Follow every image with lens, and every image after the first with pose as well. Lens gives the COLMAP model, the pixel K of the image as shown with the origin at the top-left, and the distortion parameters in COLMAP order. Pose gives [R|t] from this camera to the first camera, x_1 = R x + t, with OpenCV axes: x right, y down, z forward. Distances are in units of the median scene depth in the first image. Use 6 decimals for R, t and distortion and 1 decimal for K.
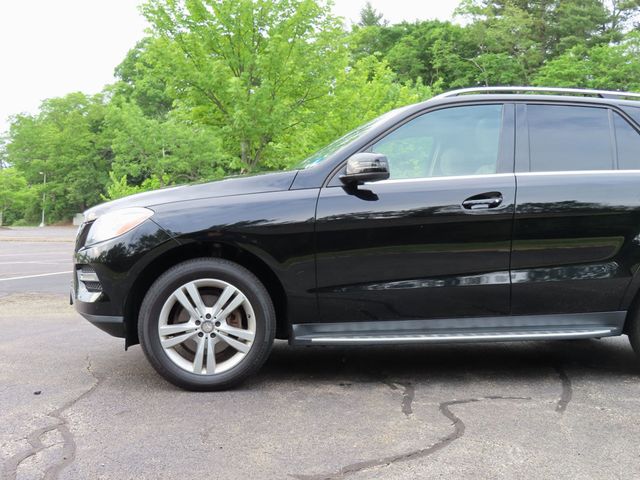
lens RADIAL K [[726.5, 0, 320.0], [0, 726.5, 240.0], [0, 0, 1]] dist [-0.011179, 0.024157]
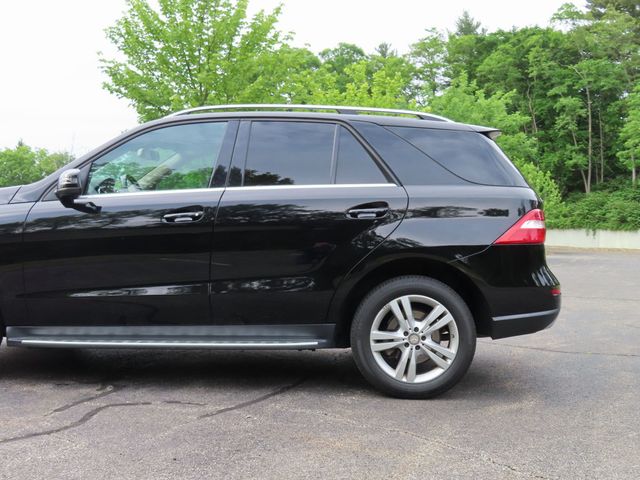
lens RADIAL K [[726.5, 0, 320.0], [0, 726.5, 240.0], [0, 0, 1]] dist [-0.011179, 0.024157]
pose [[0.987405, 0.010269, -0.157876, 0.528099], [-0.012679, 0.999818, -0.014267, -0.003909], [0.157701, 0.016089, 0.987356, -0.003278]]
